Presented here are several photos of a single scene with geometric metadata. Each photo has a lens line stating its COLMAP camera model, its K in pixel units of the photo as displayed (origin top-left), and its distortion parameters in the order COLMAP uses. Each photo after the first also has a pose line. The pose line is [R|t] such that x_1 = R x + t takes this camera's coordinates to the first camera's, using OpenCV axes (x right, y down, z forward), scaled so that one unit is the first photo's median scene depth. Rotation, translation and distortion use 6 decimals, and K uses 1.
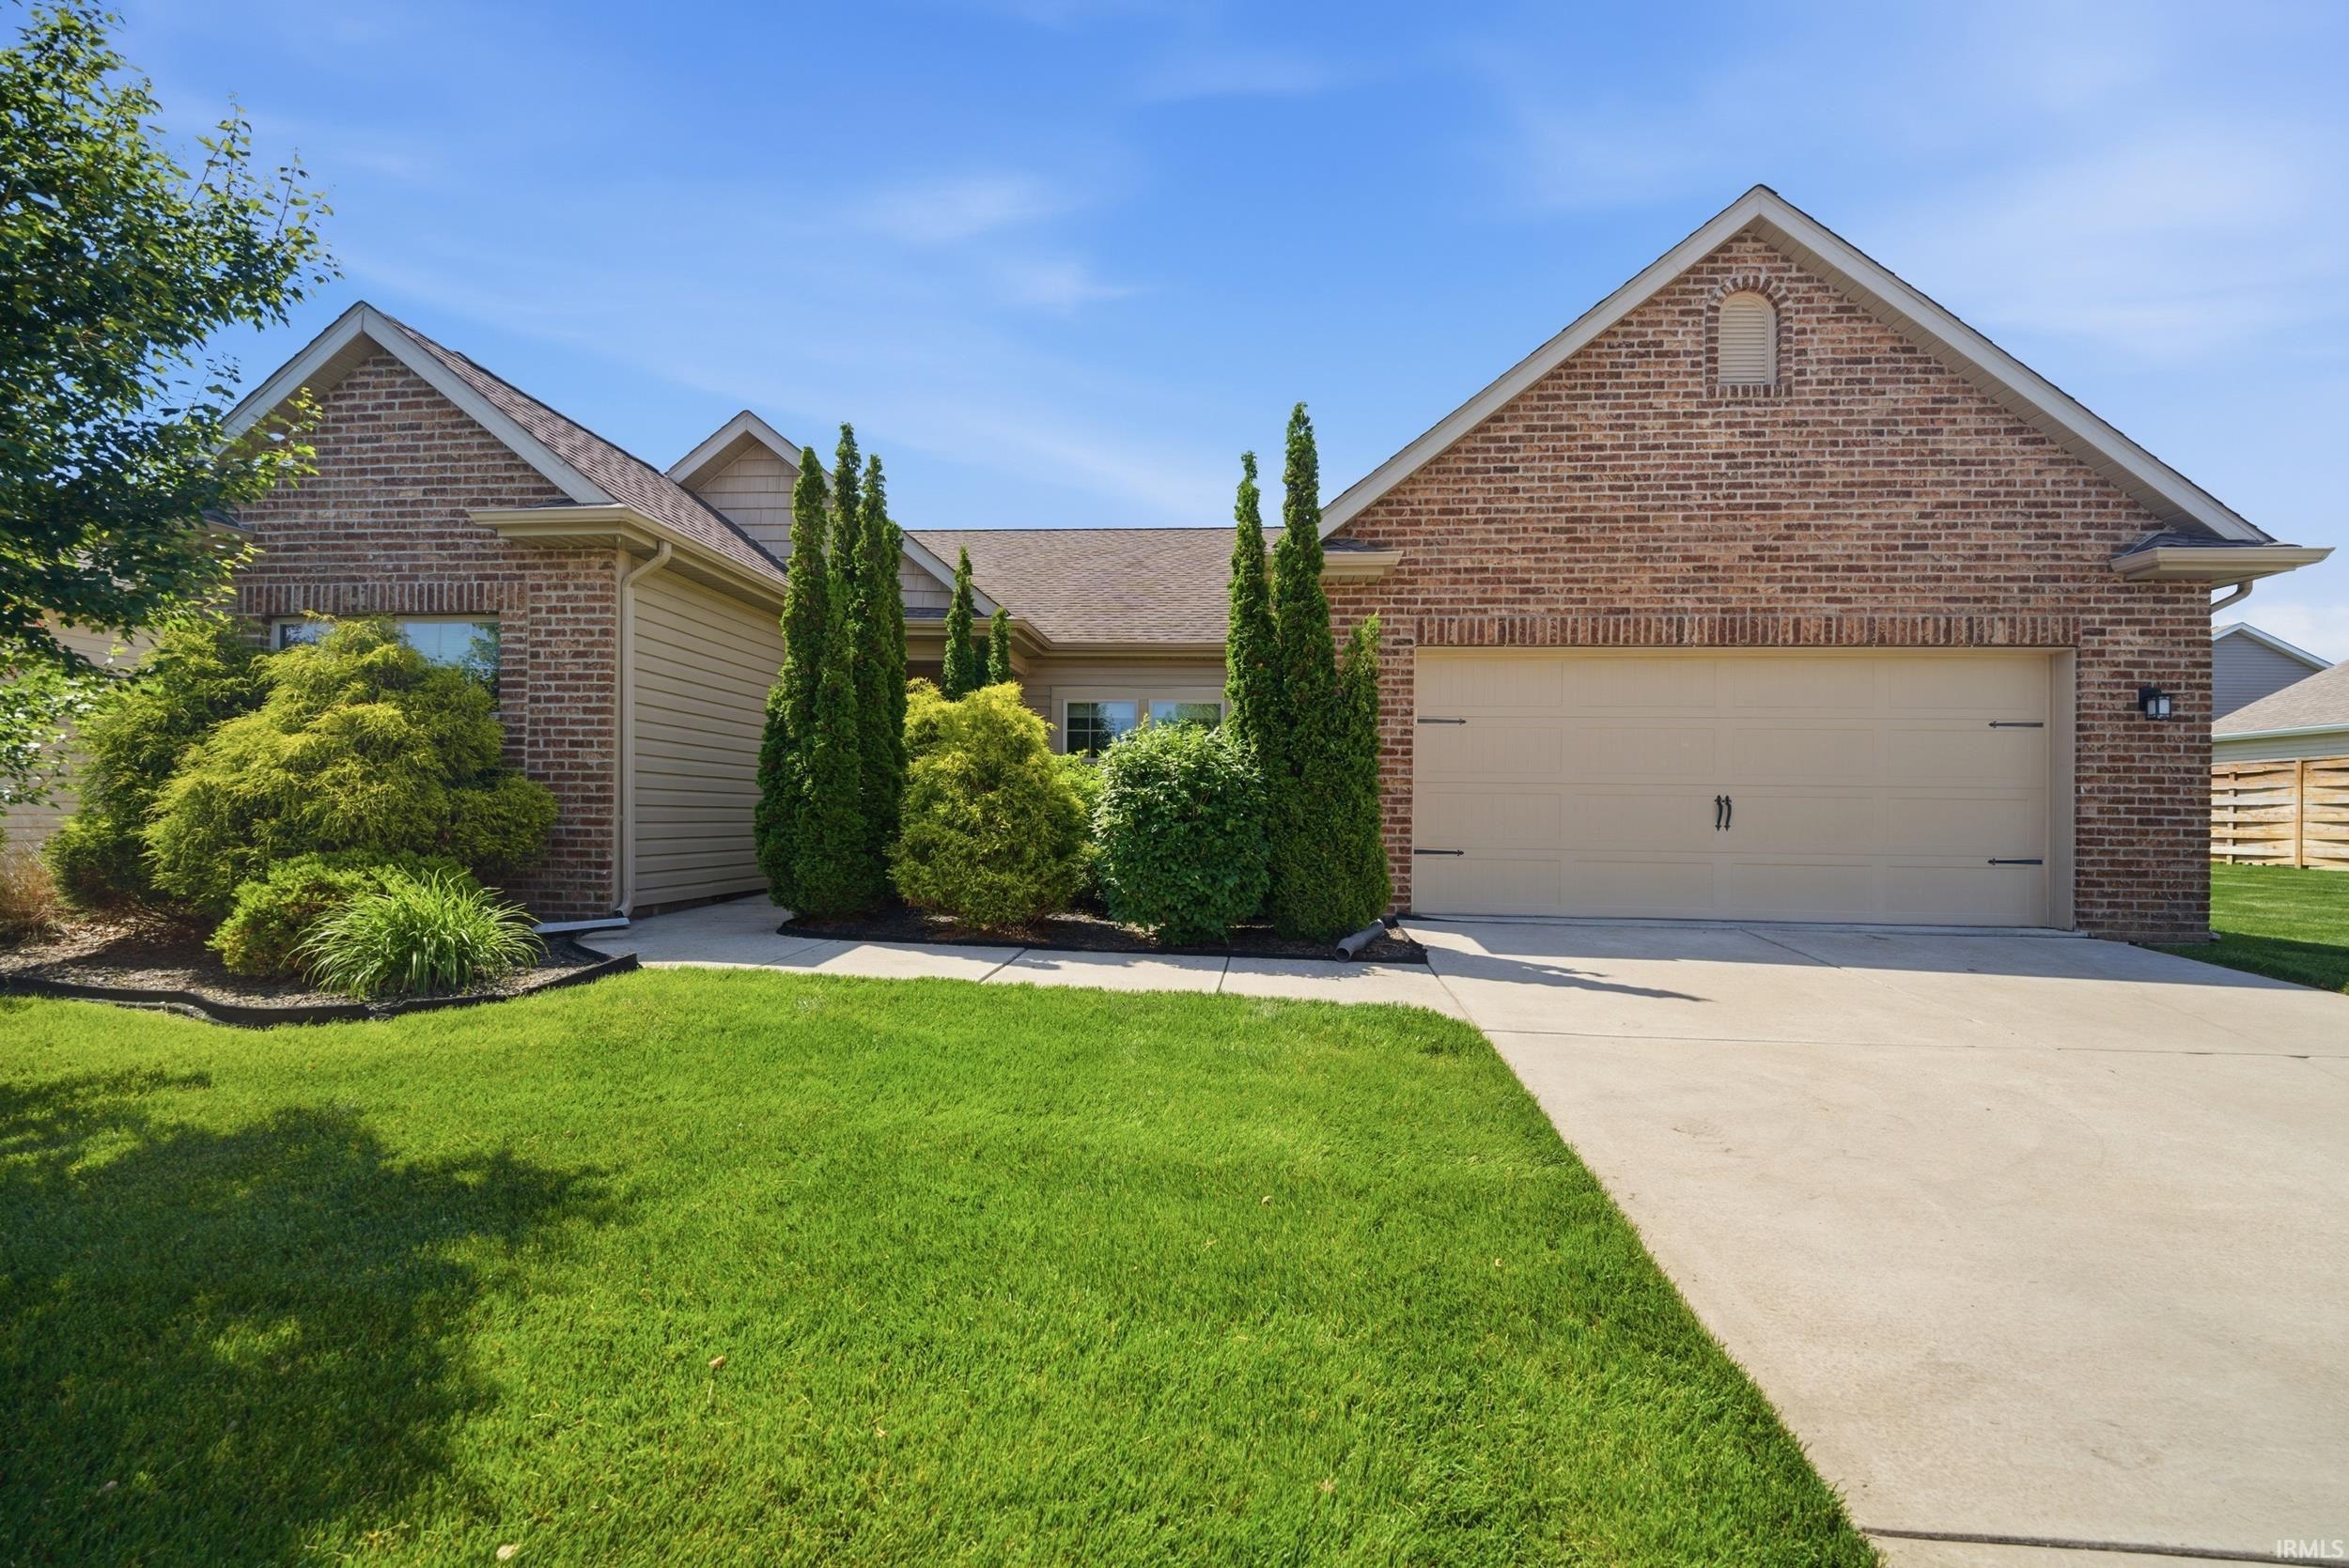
lens RADIAL K [[1016.4, 0, 1172.6], [0, 1016.4, 817.9], [0, 0, 1]] dist [-0.013143, -0.003428]
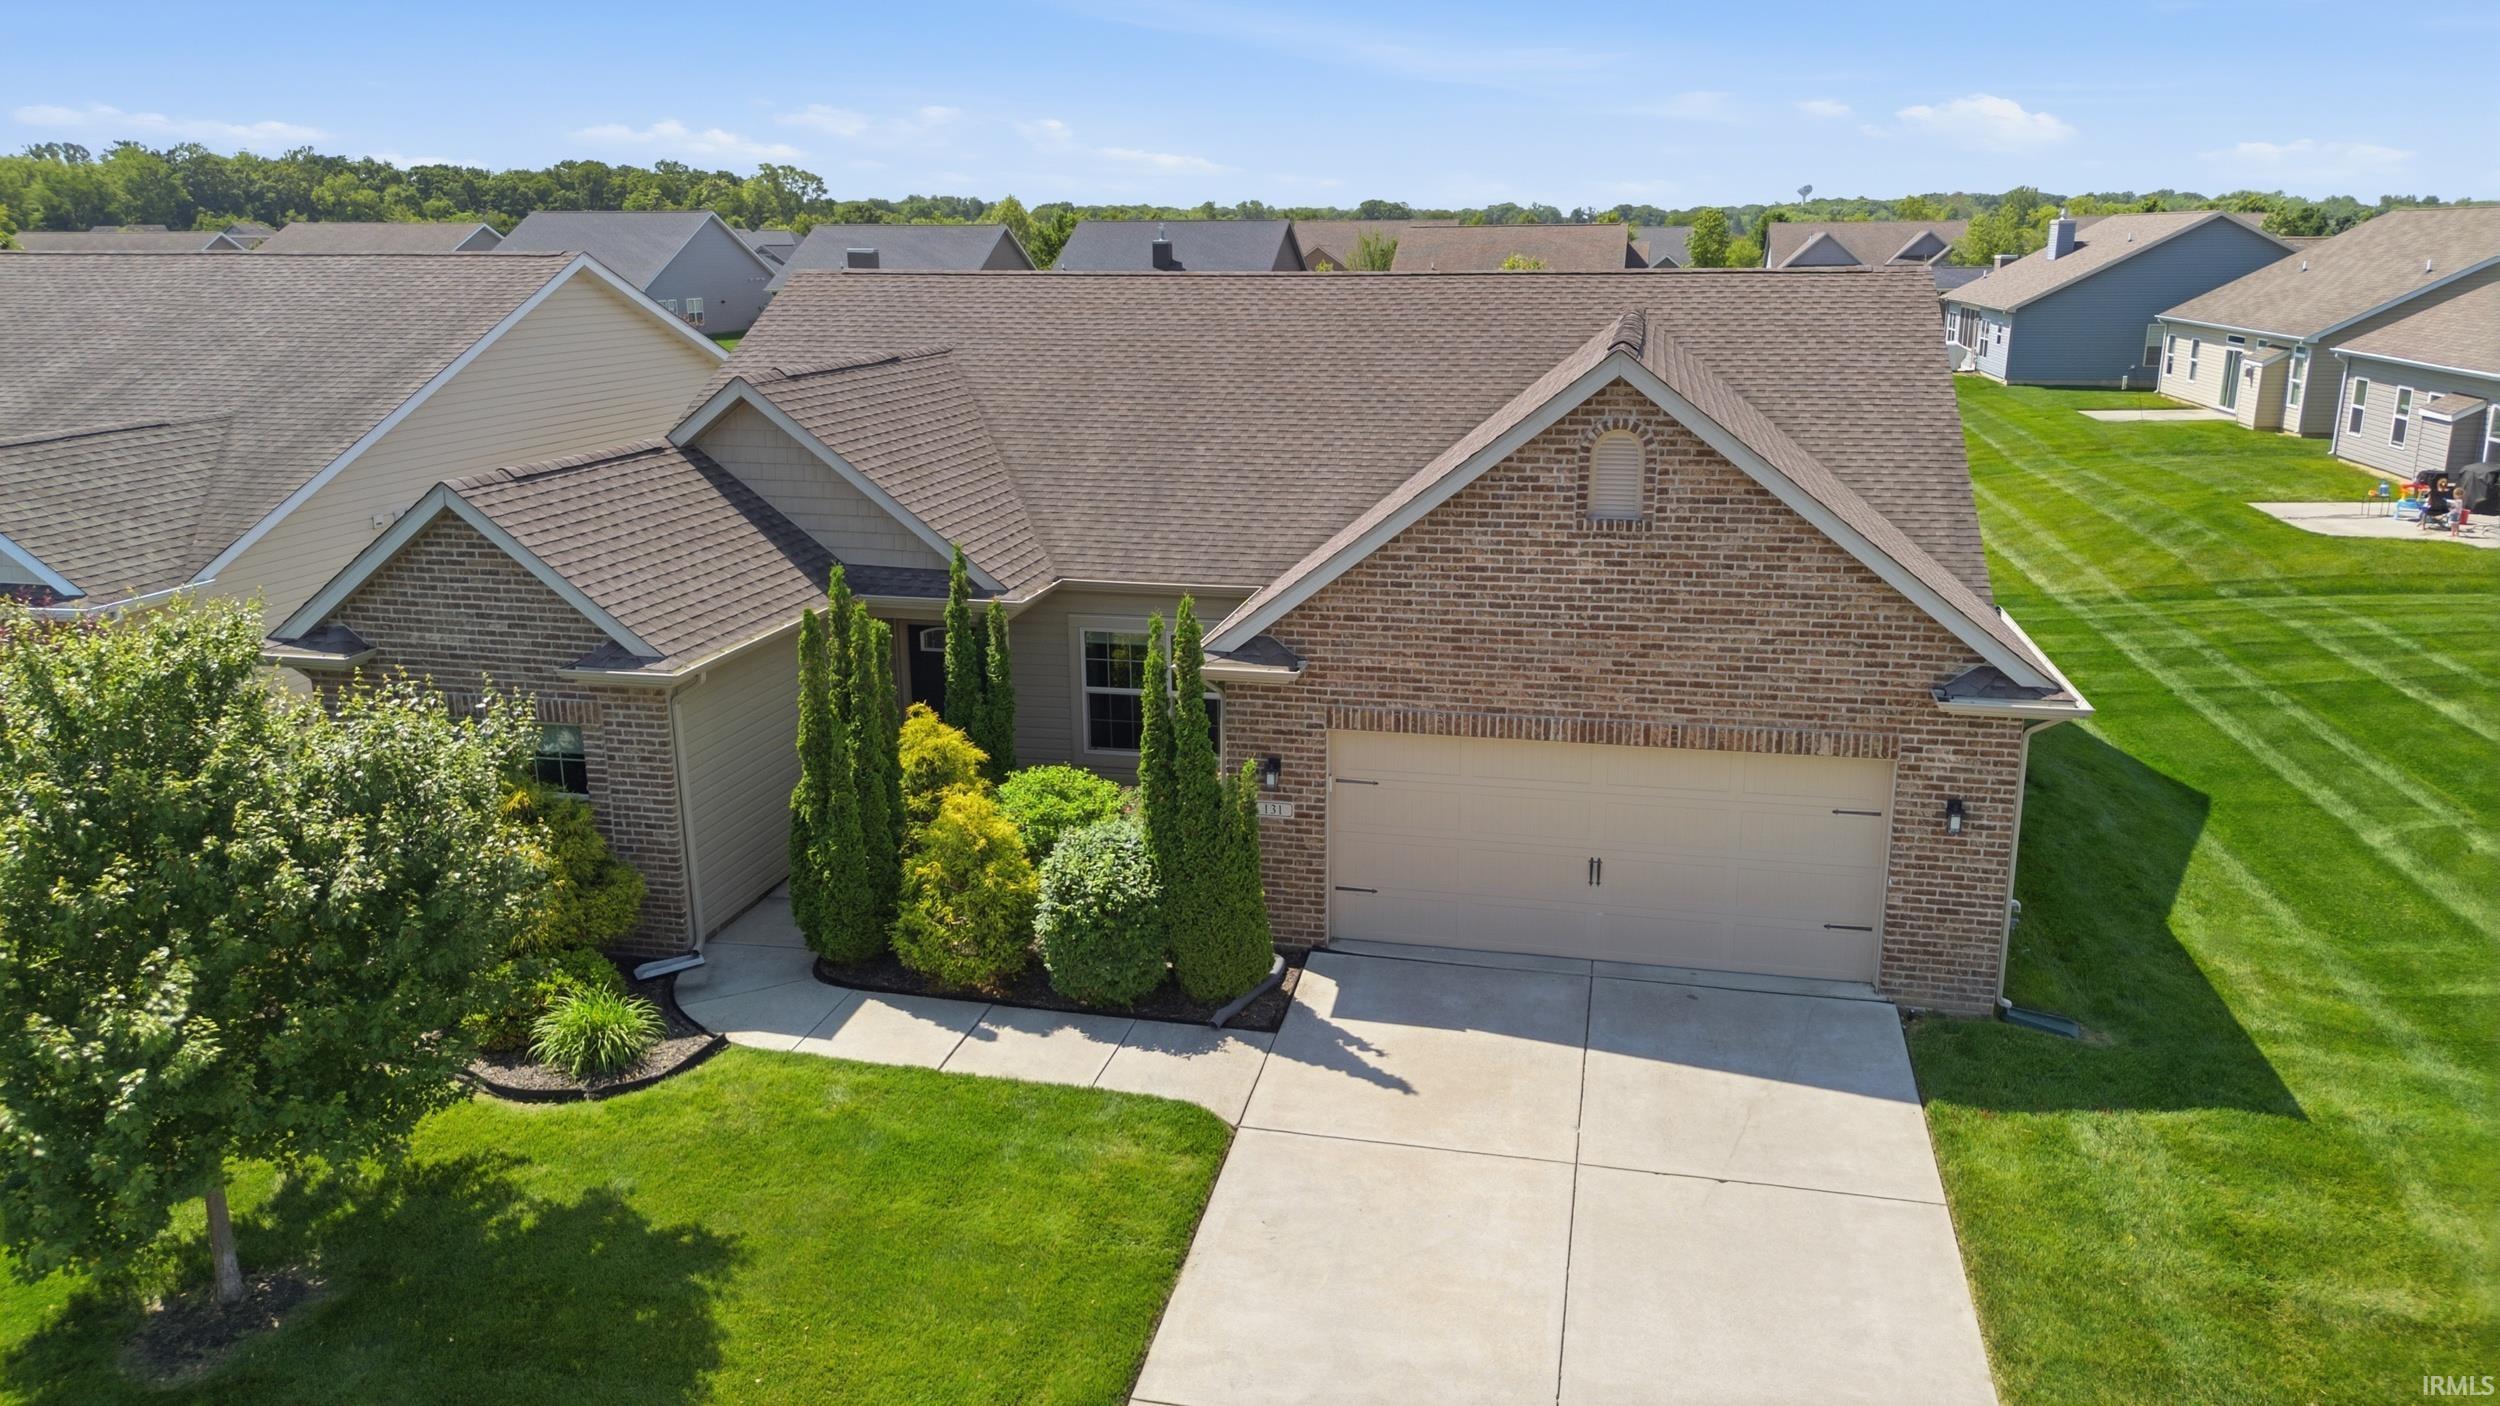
lens RADIAL K [[1824.5, 0, 1269.7], [0, 1824.5, 711.2], [0, 0, 1]] dist [0.069380, -0.019349]
pose [[0.991328, 0.015783, -0.130459, 0.476594], [0.019097, 0.964919, 0.261852, -0.784376], [0.130015, -0.262072, 0.956250, -1.059751]]
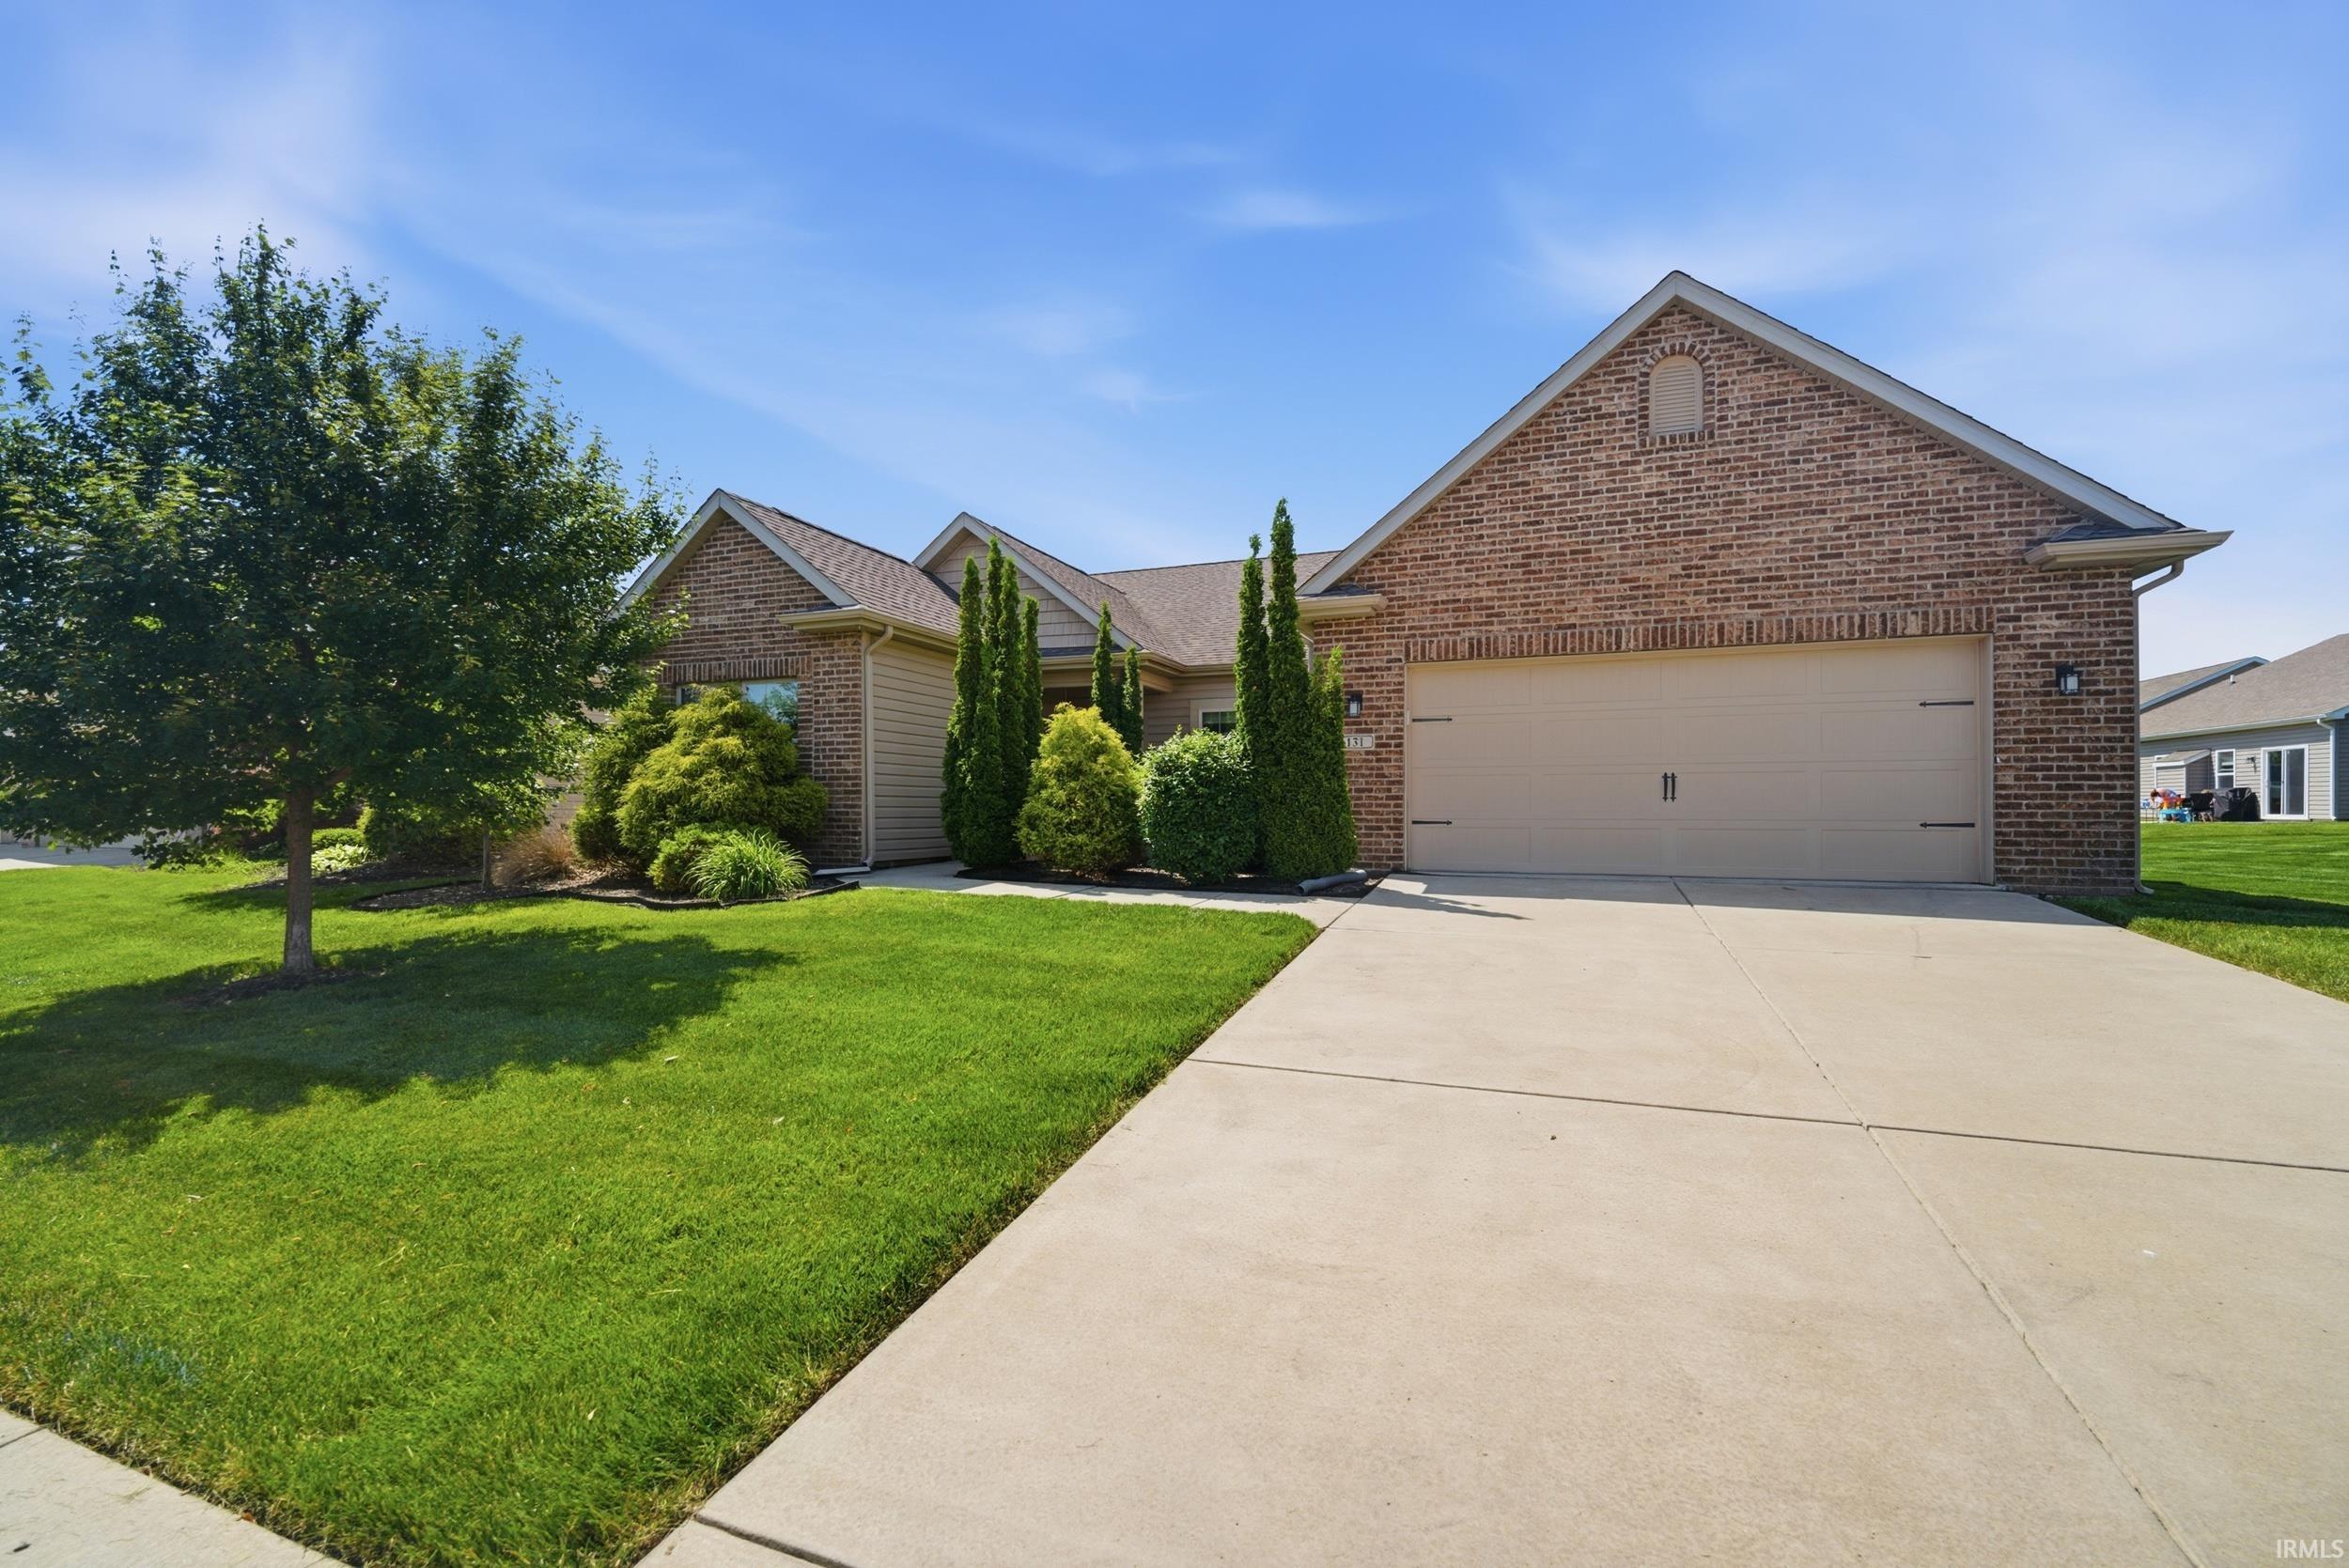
lens RADIAL K [[1016.4, 0, 1161.4], [0, 1016.4, 814.9], [0, 0, 1]] dist [-0.013143, -0.003428]
pose [[0.956785, -0.011979, -0.290551, 0.337300], [0.011486, 0.999928, -0.003402, 0.026983], [0.290571, -0.000083, 0.956854, -0.353721]]
